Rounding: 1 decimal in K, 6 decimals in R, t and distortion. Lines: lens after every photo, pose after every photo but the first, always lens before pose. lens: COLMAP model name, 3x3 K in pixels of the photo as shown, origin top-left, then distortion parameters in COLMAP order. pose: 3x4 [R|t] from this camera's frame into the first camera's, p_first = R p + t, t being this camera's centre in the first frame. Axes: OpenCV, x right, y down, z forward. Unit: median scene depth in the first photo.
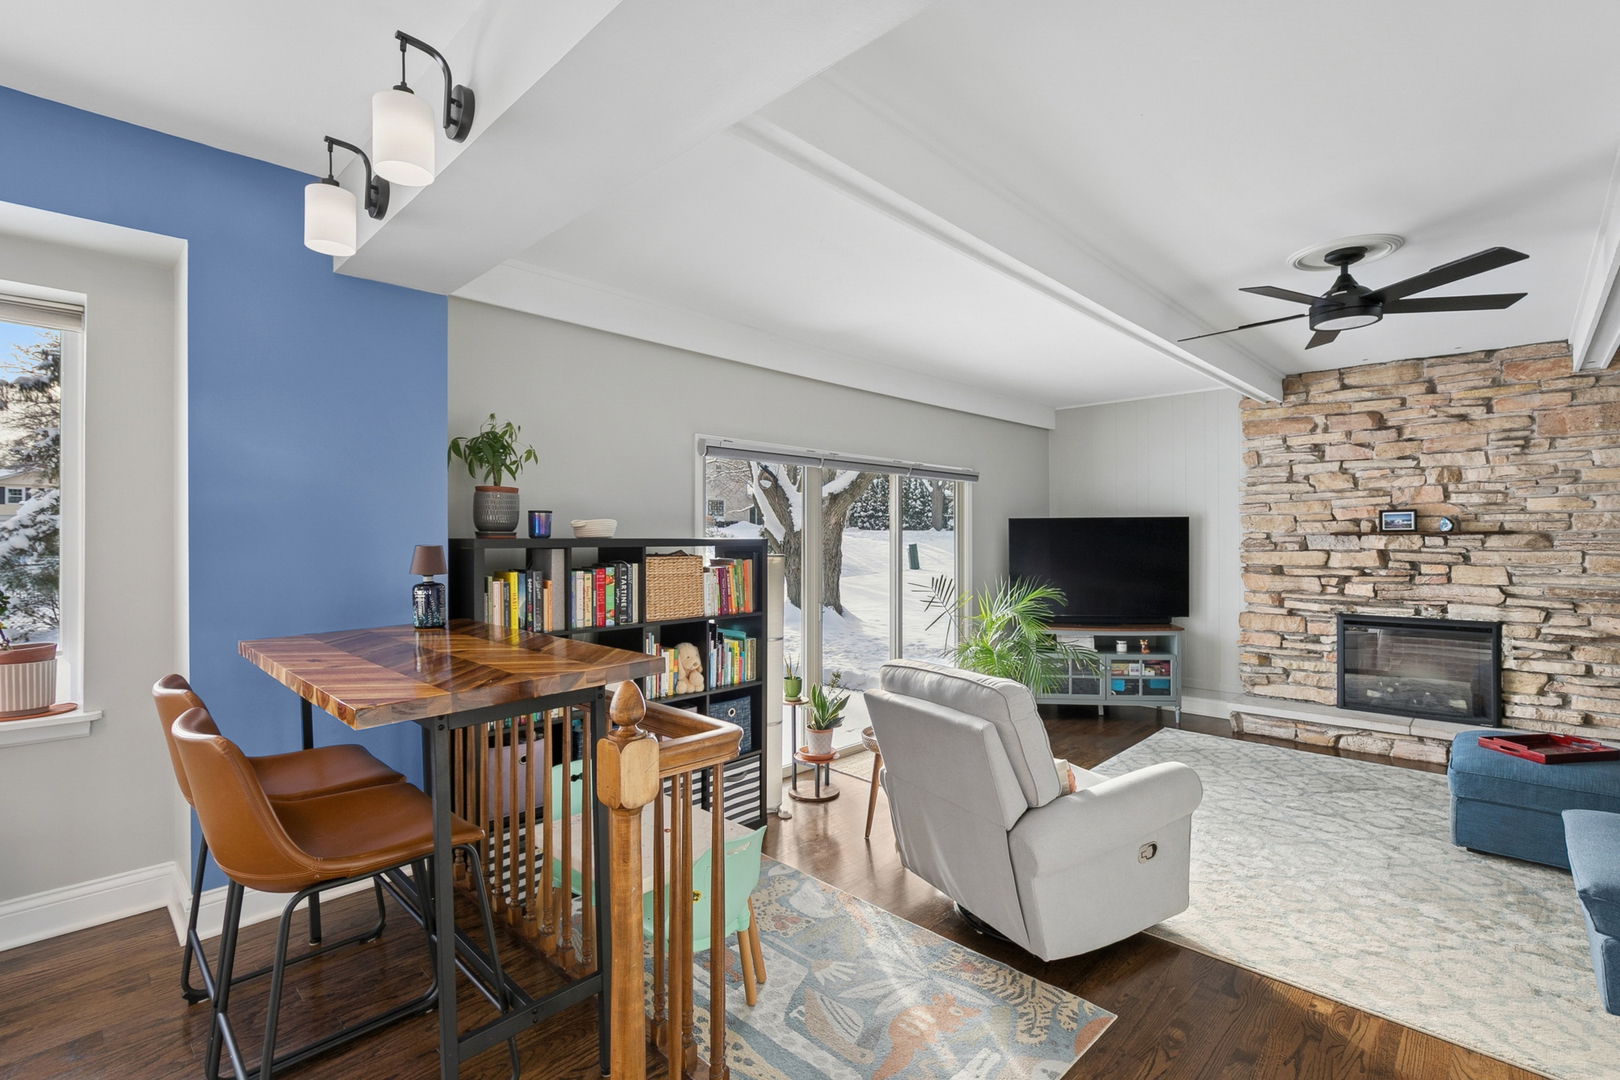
lens RADIAL K [[731.2, 0, 833.7], [0, 731.2, 537.9], [0, 0, 1]] dist [-0.004586, -0.000377]
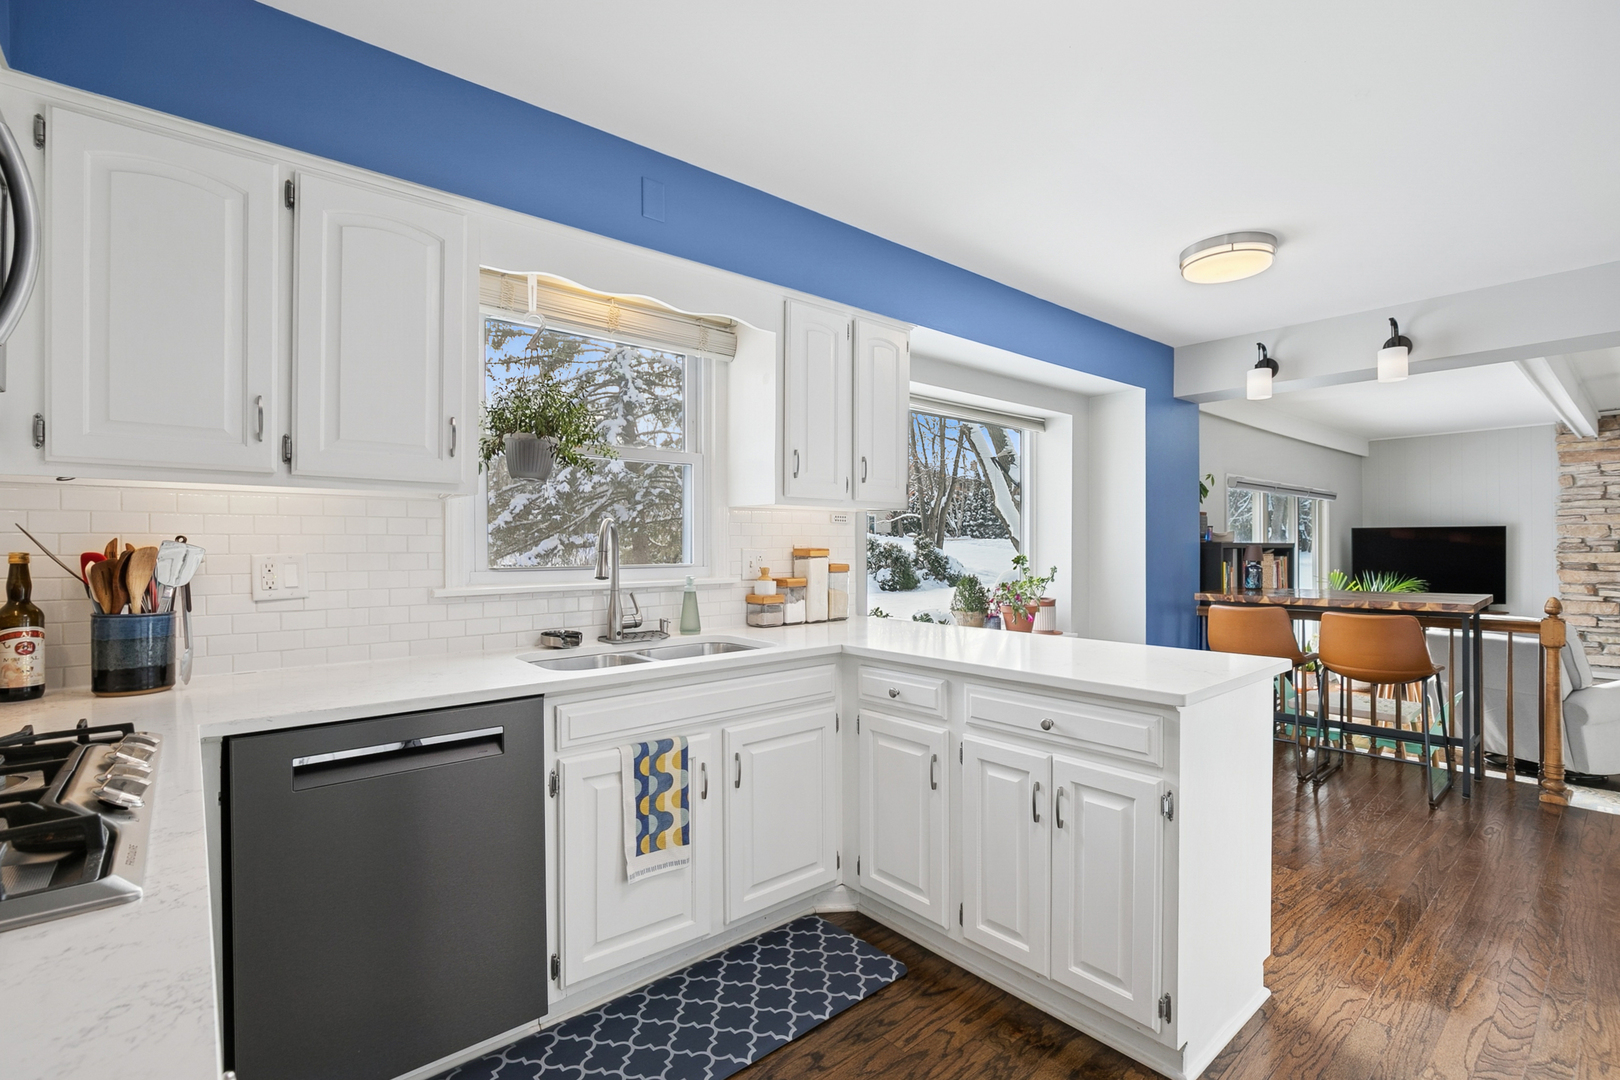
lens RADIAL K [[747.5, 0, 818.3], [0, 747.5, 548.2], [0, 0, 1]] dist [-0.003722, -0.000451]
pose [[0.994734, -0.001748, -0.102475, -0.687730], [0.001884, 0.999997, 0.001230, 0.007349], [0.102473, -0.001416, 0.994735, -0.500420]]
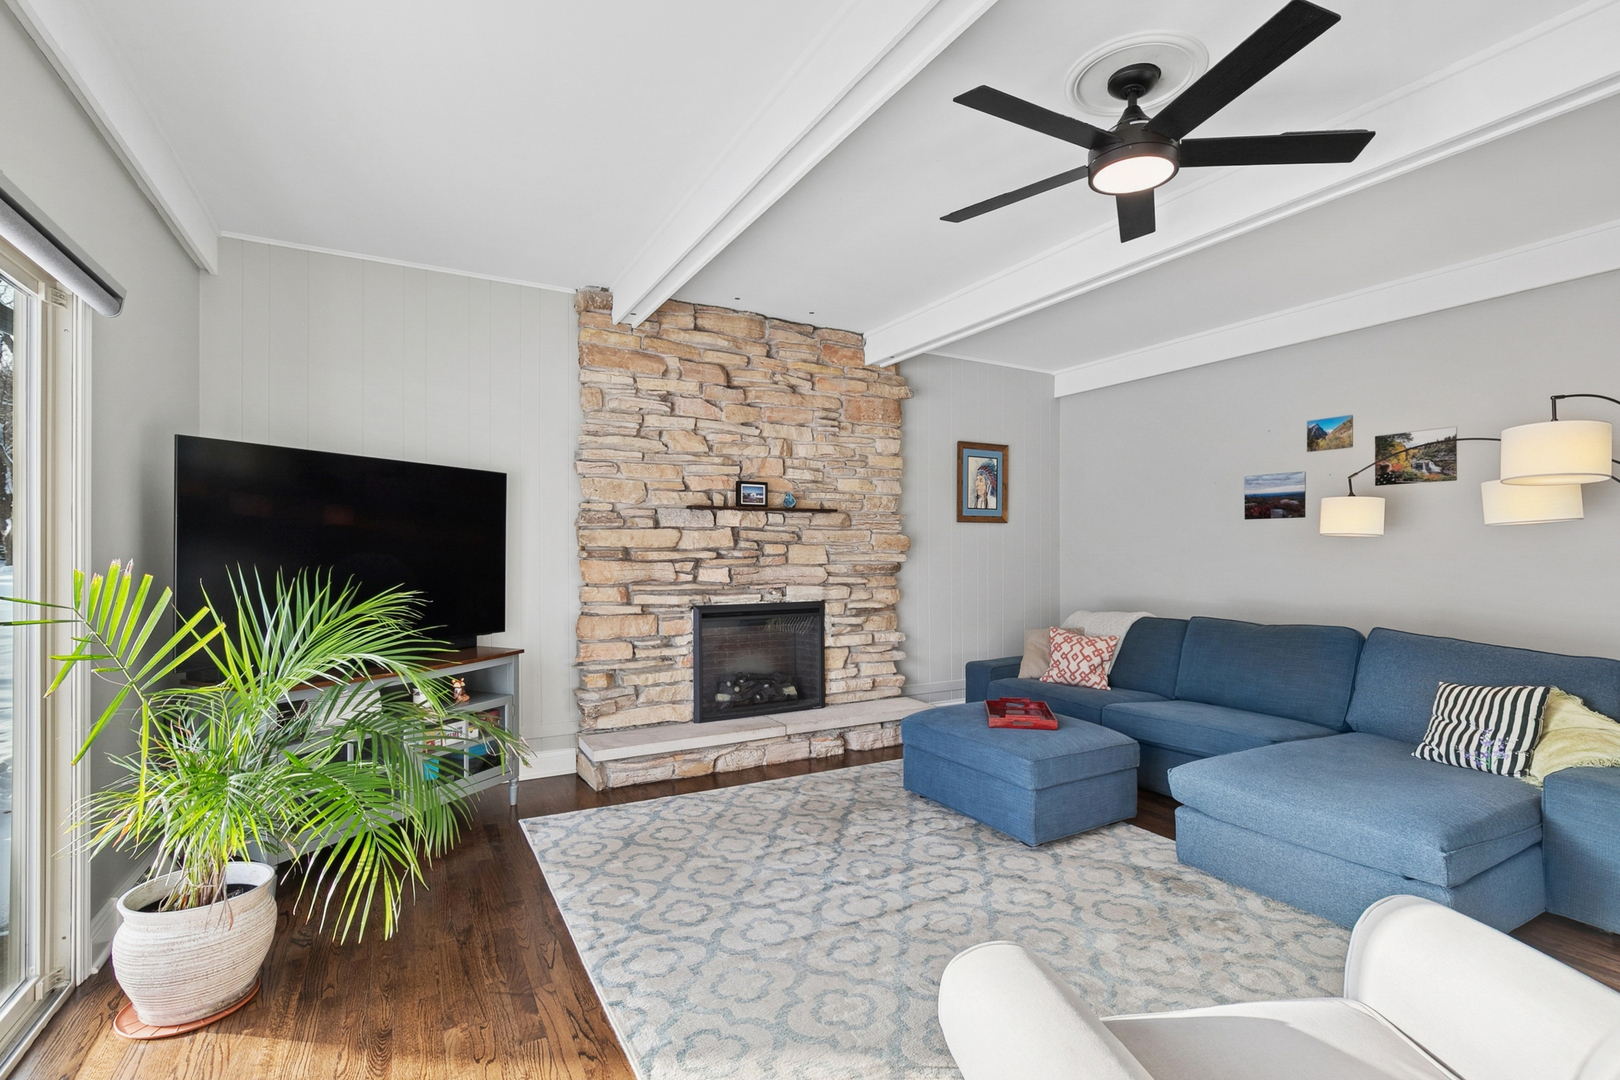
lens RADIAL K [[747.5, 0, 818.3], [0, 747.5, 548.2], [0, 0, 1]] dist [-0.003722, -0.000451]
pose [[0.300220, 0.004917, 0.953857, -0.058289], [-0.003651, 0.999985, -0.004005, 0.044459], [-0.953863, -0.002280, 0.300233, 0.650870]]
